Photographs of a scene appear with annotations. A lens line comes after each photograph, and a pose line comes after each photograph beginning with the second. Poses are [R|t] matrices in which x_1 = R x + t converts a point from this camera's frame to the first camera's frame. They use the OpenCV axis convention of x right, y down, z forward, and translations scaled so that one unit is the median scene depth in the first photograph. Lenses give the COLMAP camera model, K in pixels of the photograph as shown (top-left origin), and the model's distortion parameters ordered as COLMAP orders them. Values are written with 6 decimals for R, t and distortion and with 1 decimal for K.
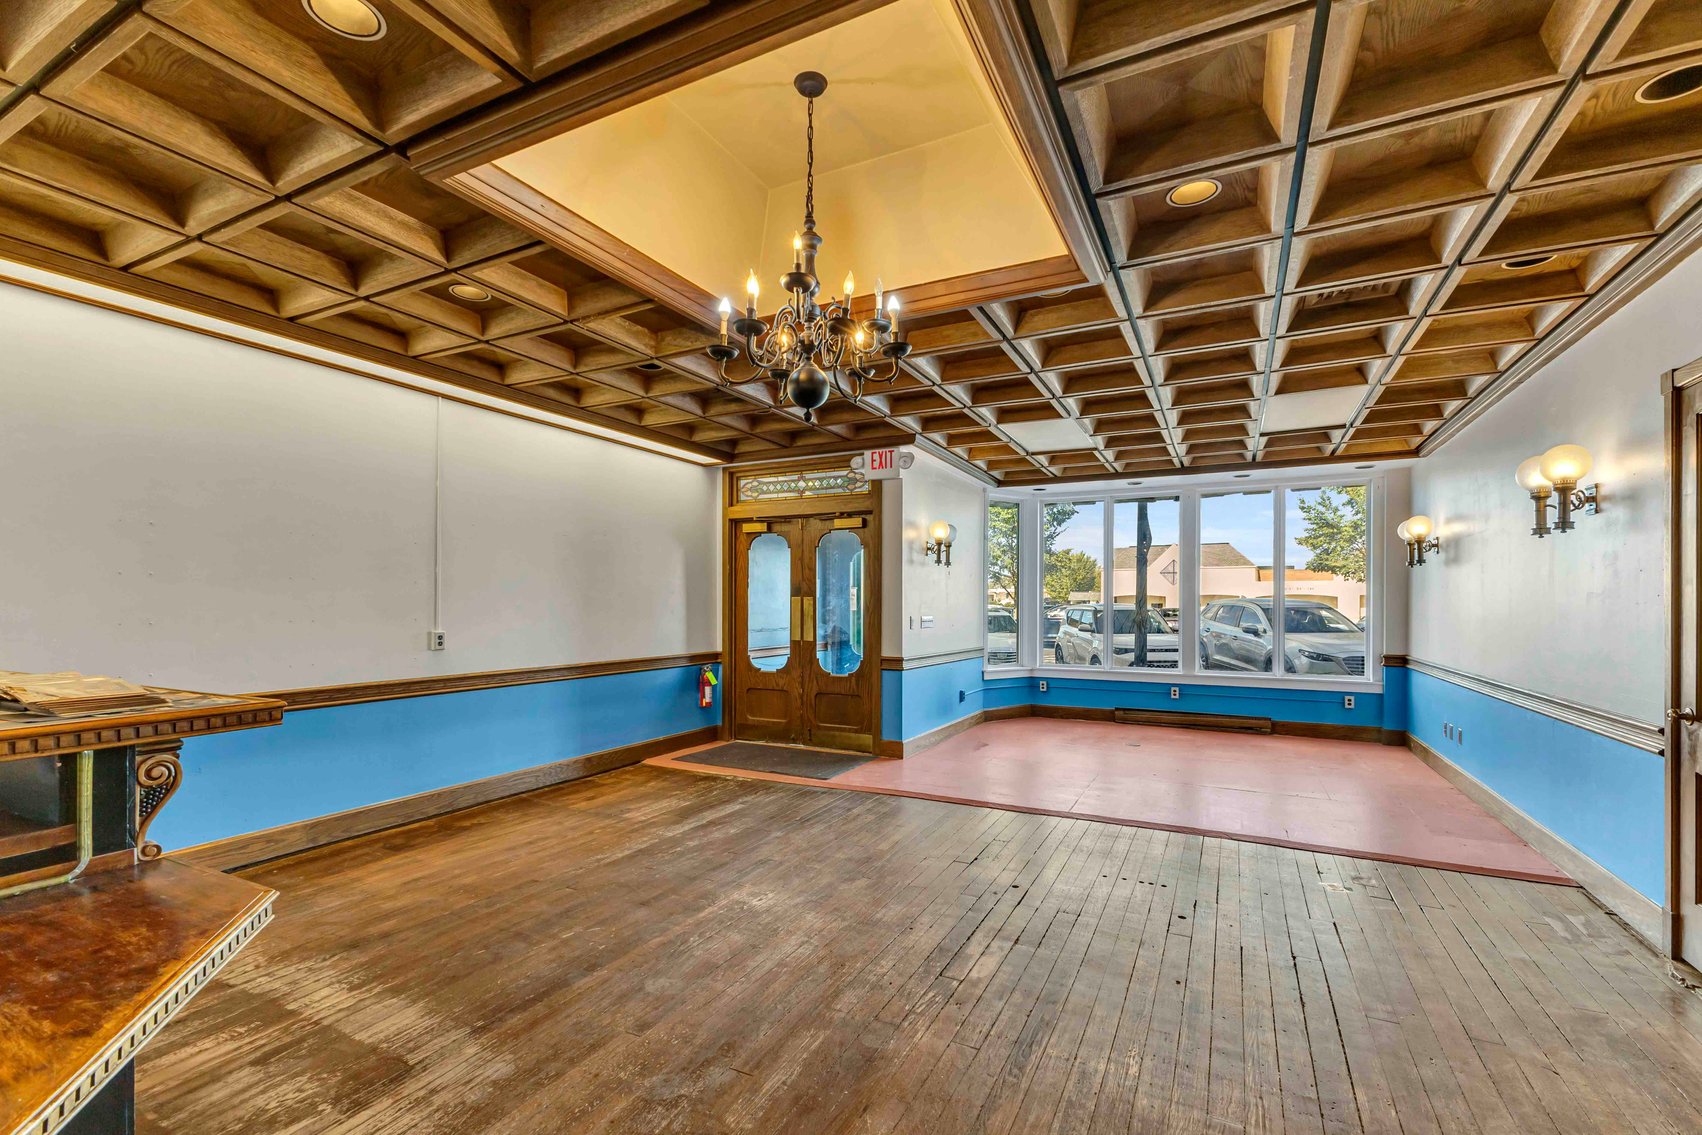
lens RADIAL K [[756.2, 0, 857.6], [0, 756.2, 601.1], [0, 0, 1]] dist [-0.001633, -0.000225]
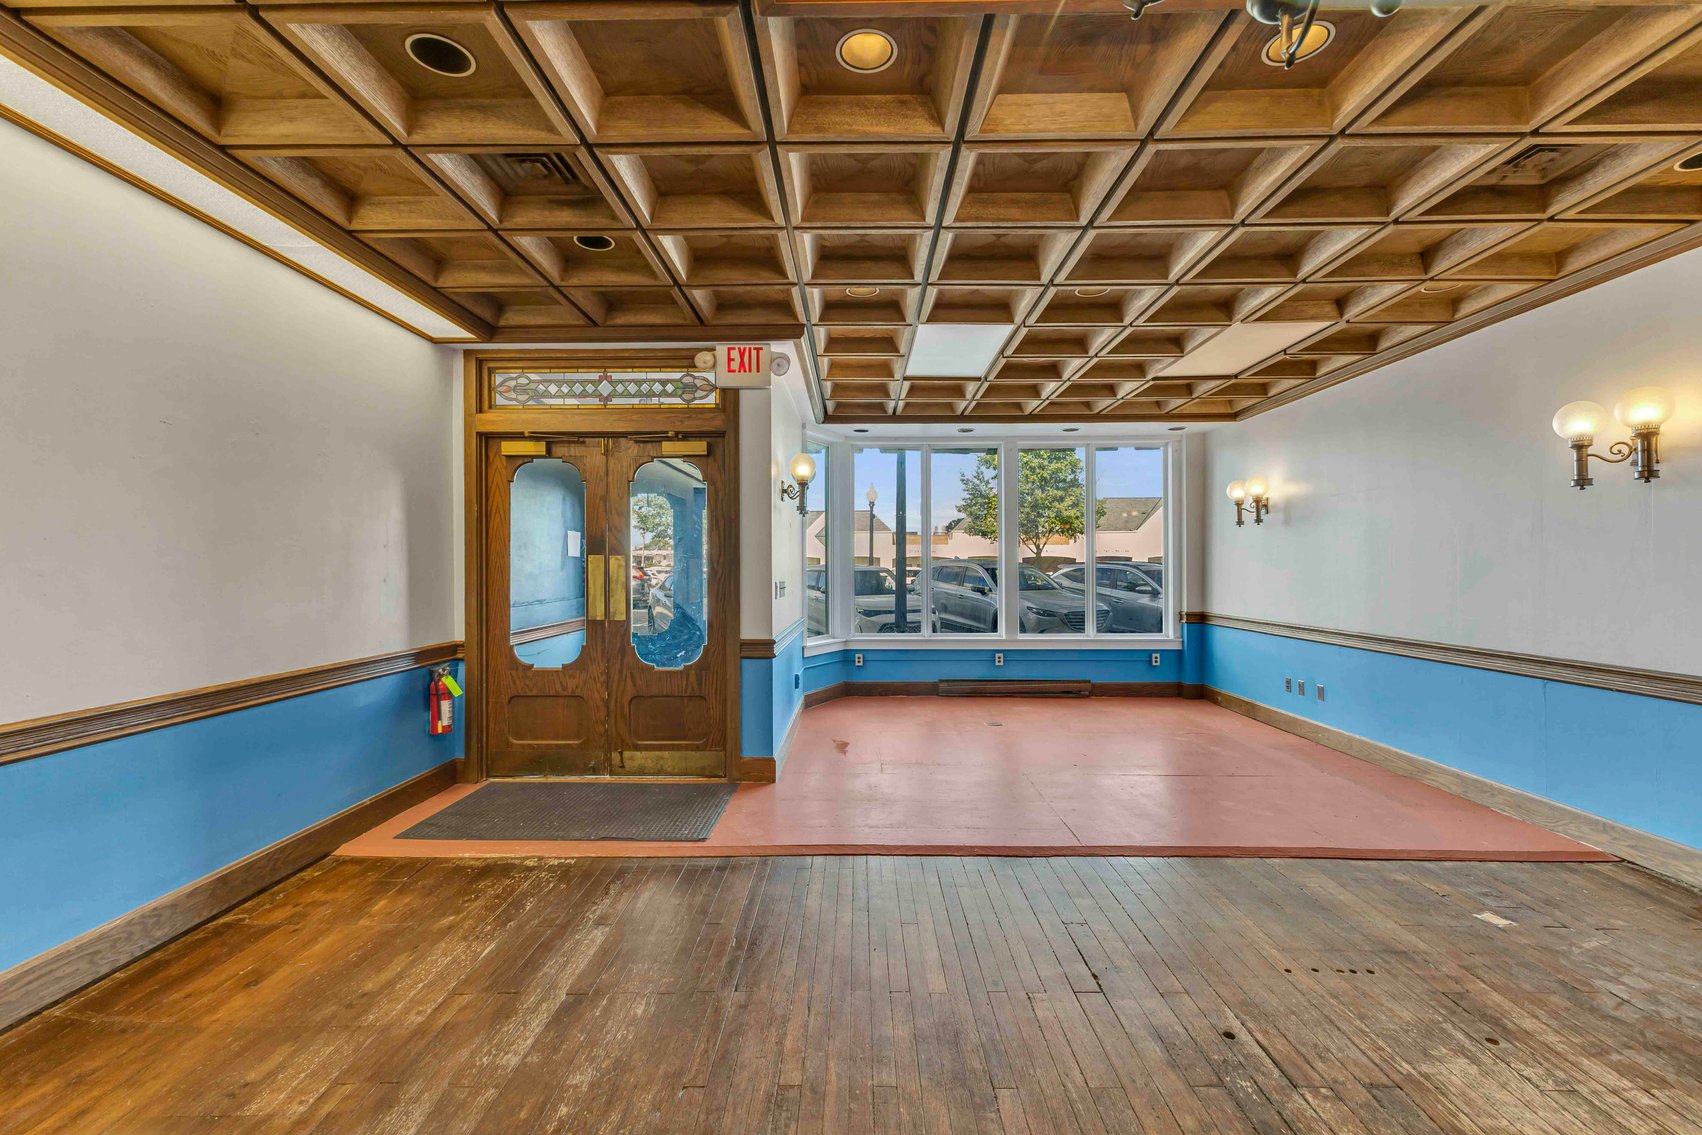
lens RADIAL K [[726.6, 0, 846.2], [0, 726.6, 563.2], [0, 0, 1]] dist [0.007289, -0.001935]
pose [[0.897091, -0.003405, 0.441833, -0.171983], [0.003123, 0.999994, 0.001364, 0.001609], [-0.441835, 0.000156, 0.897096, 0.333729]]
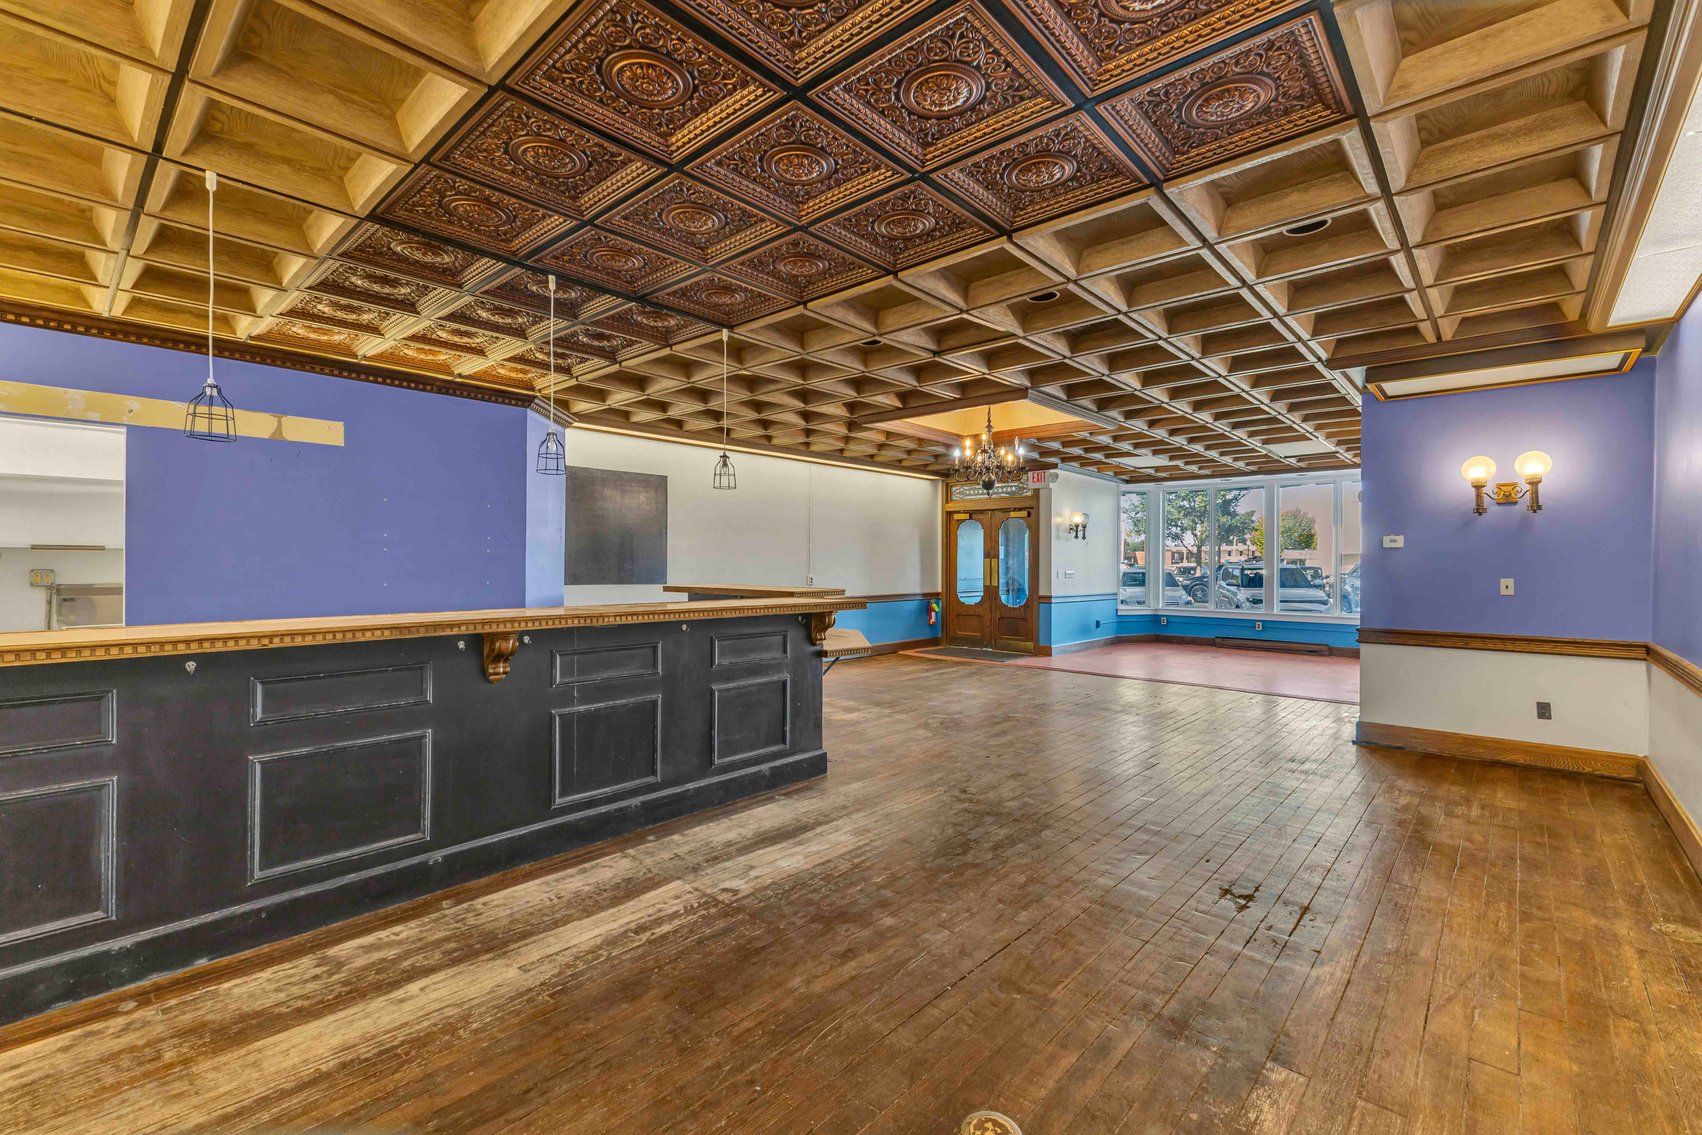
lens RADIAL K [[756.2, 0, 841.9], [0, 756.2, 560.6], [0, 0, 1]] dist [-0.001633, -0.000225]
pose [[0.961756, 0.002860, -0.273892, 0.067242], [-0.001740, 0.999989, 0.004333, -0.008871], [0.273901, -0.003690, 0.961751, -0.683946]]
